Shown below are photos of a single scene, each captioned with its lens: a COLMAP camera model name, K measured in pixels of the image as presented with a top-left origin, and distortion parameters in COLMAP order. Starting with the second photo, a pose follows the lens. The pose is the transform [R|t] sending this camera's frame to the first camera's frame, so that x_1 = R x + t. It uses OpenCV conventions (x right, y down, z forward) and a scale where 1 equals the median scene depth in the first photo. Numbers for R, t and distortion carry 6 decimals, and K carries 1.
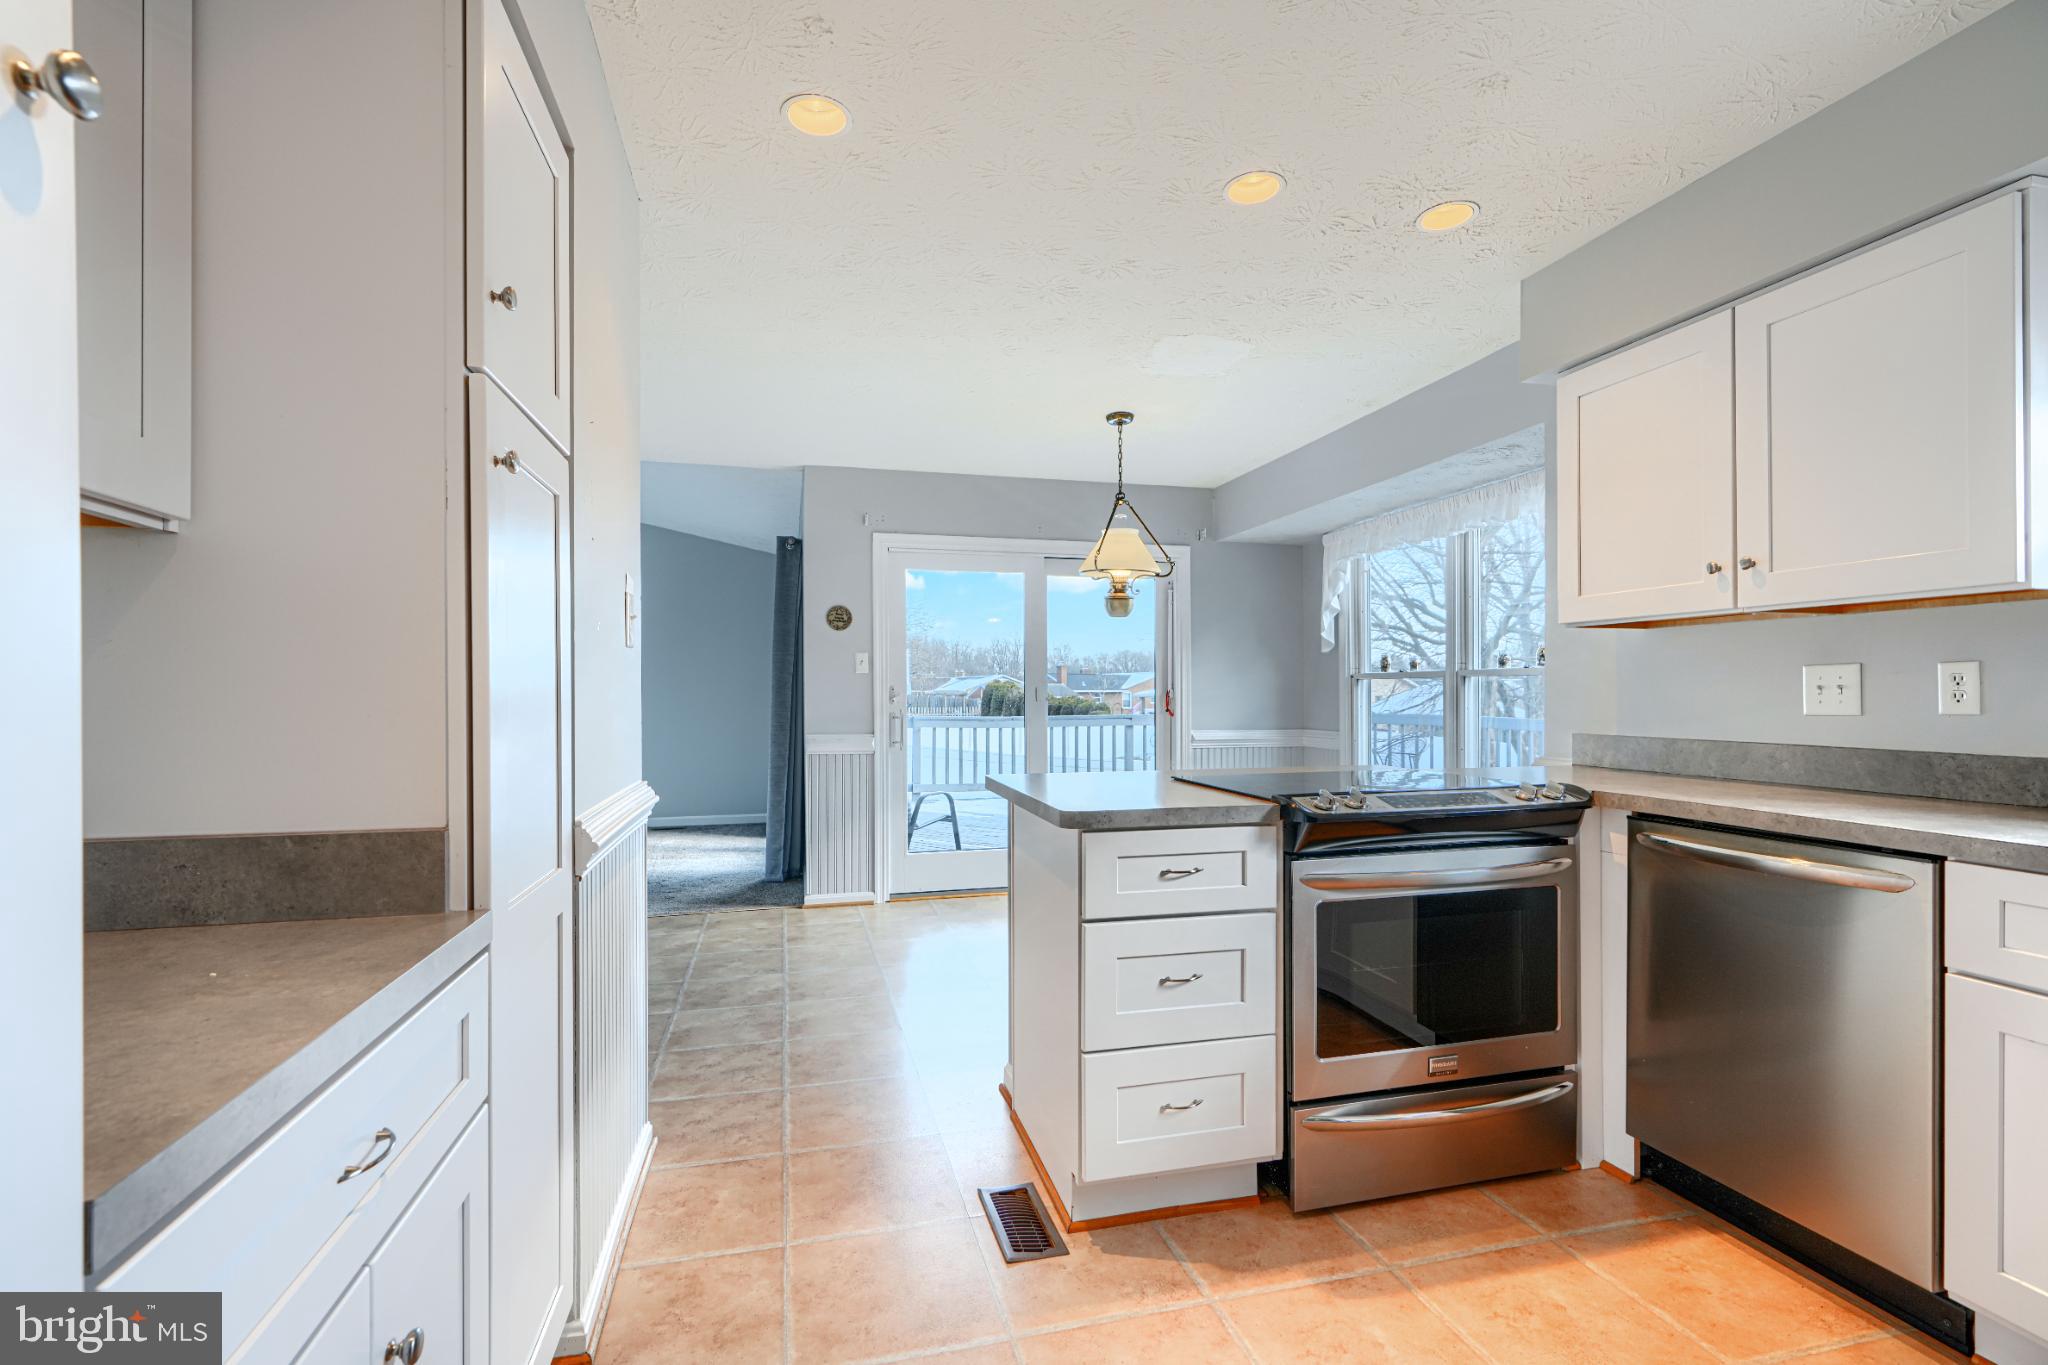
lens RADIAL K [[929.6, 0, 1019.6], [0, 929.6, 690.1], [0, 0, 1]] dist [0.004243, -0.000369]
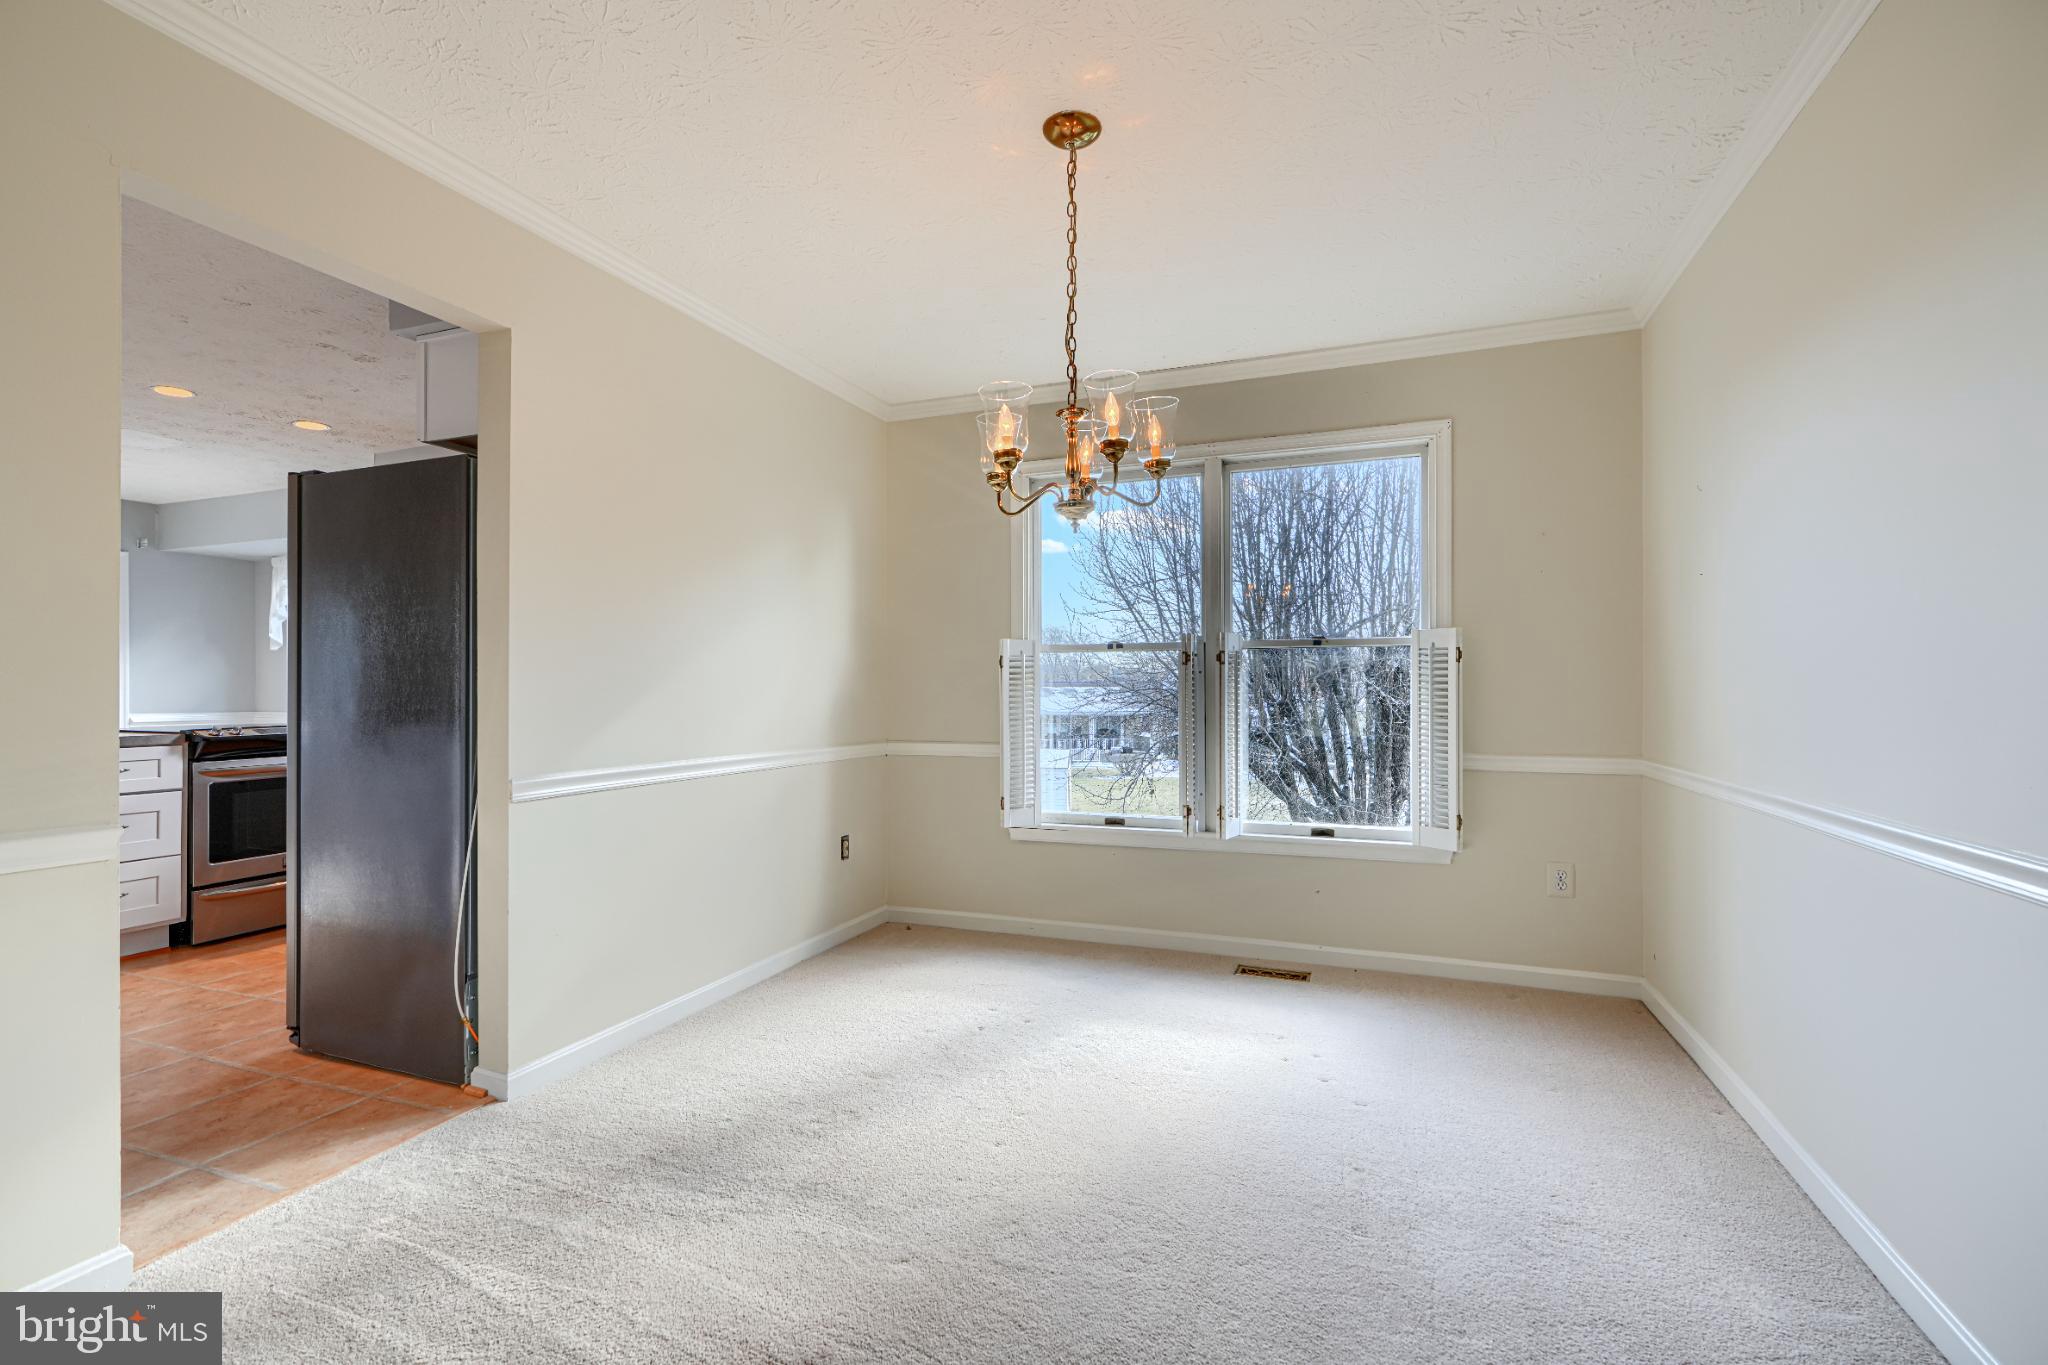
lens RADIAL K [[929.6, 0, 1030.2], [0, 929.6, 672.6], [0, 0, 1]] dist [0.004243, -0.000369]
pose [[0.586355, 0.006667, 0.810027, -0.242328], [0.004923, 0.999918, -0.011793, 0.026266], [-0.810040, 0.010903, 0.586274, -1.454823]]
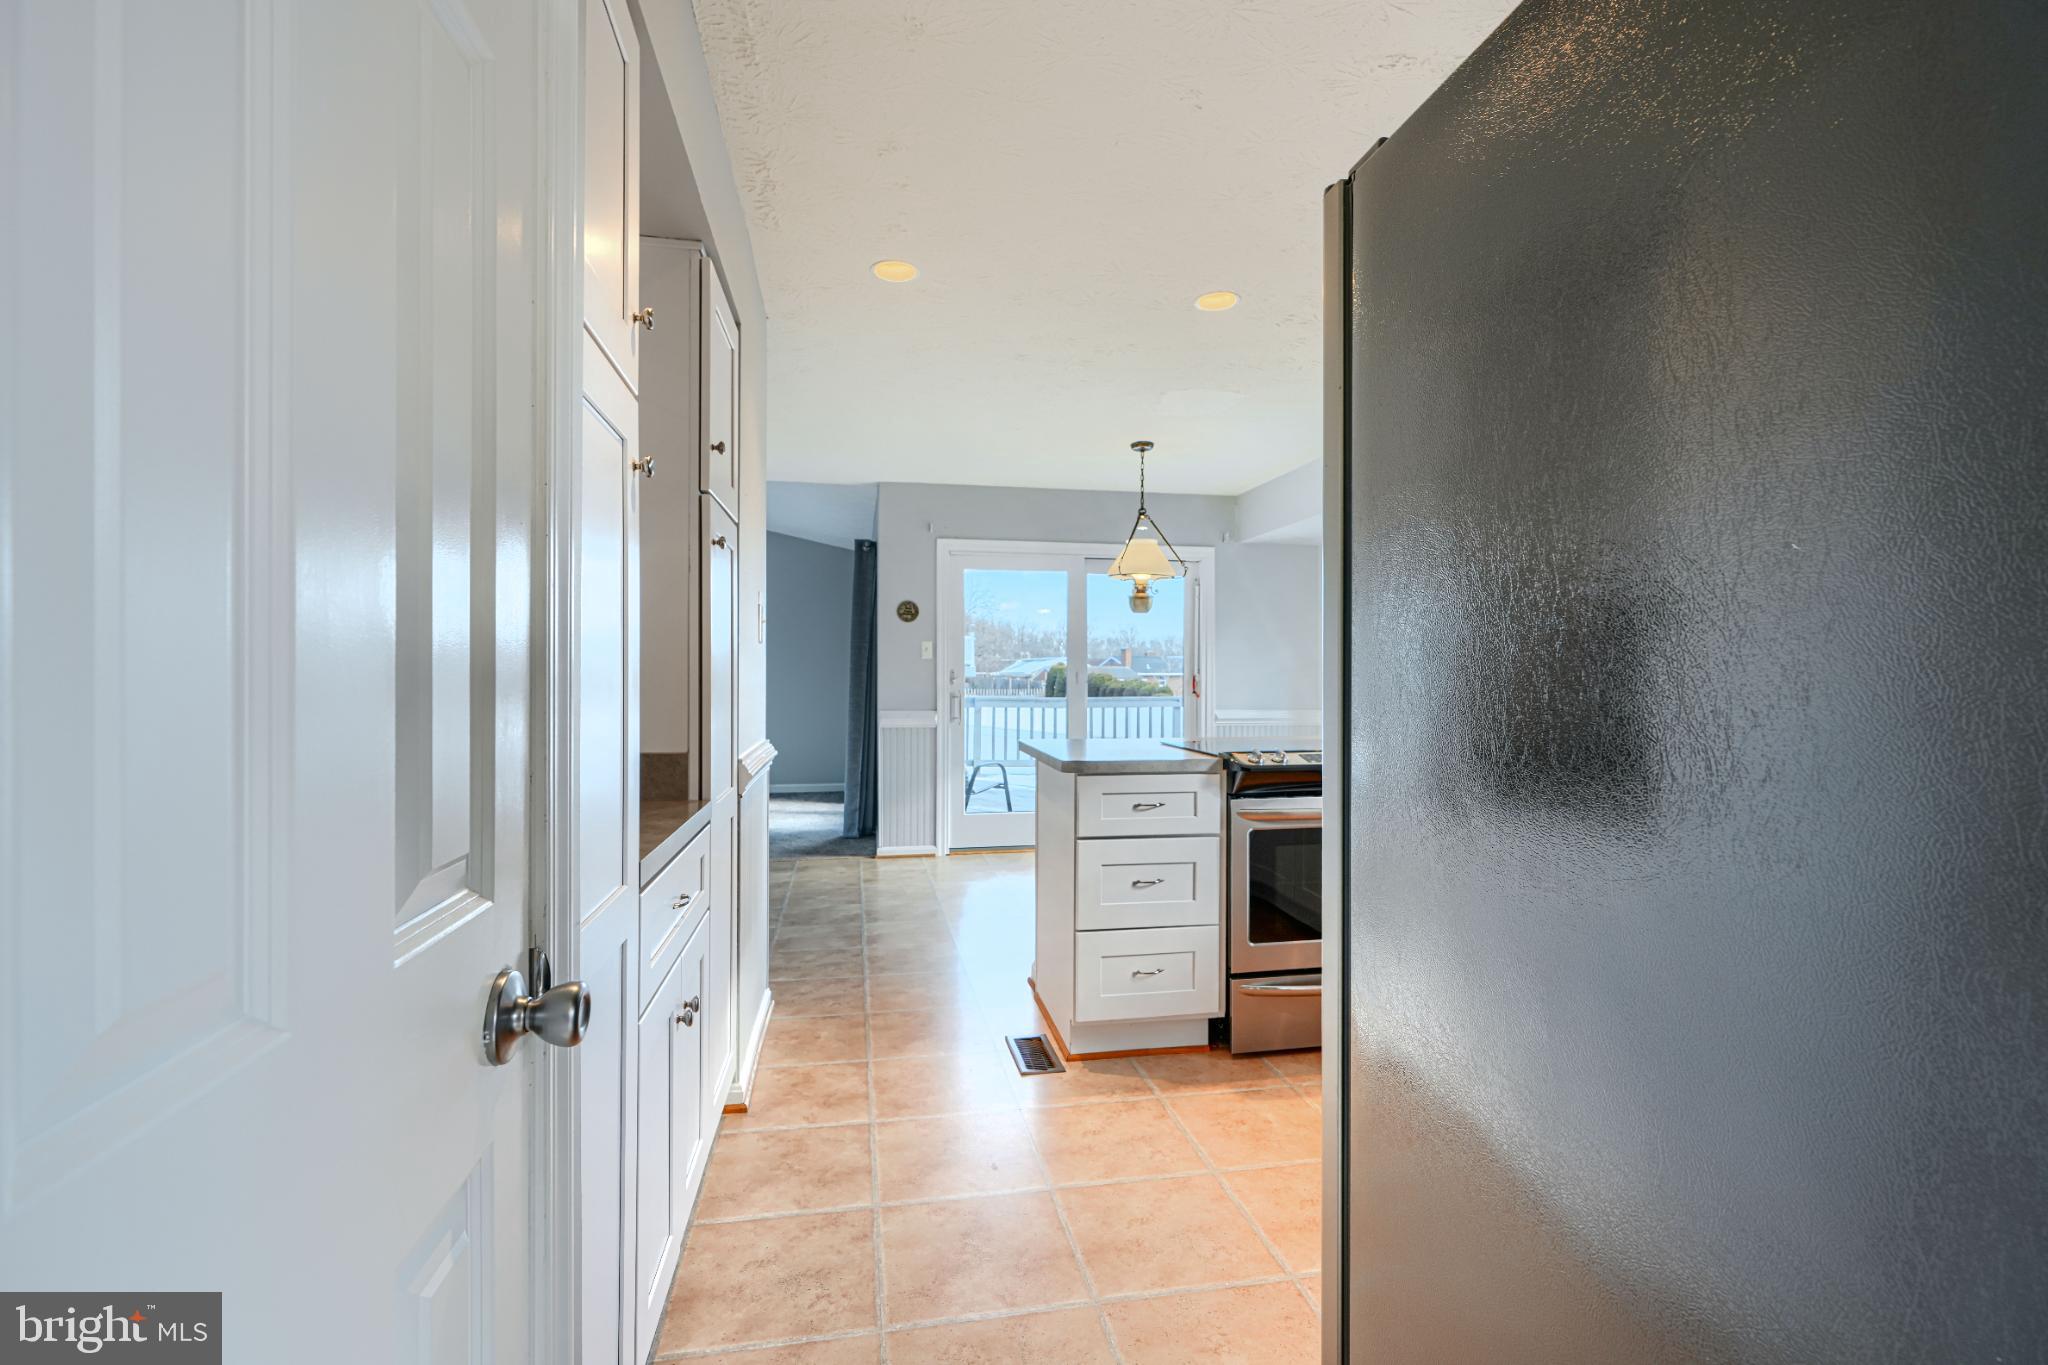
lens RADIAL K [[929.6, 0, 1025.5], [0, 929.6, 666.2], [0, 0, 1]] dist [0.004243, -0.000369]
pose [[0.997872, 0.005278, -0.064982, 0.071891], [-0.005700, 0.999964, -0.006311, -0.004272], [0.064946, 0.006668, 0.997866, -0.378809]]
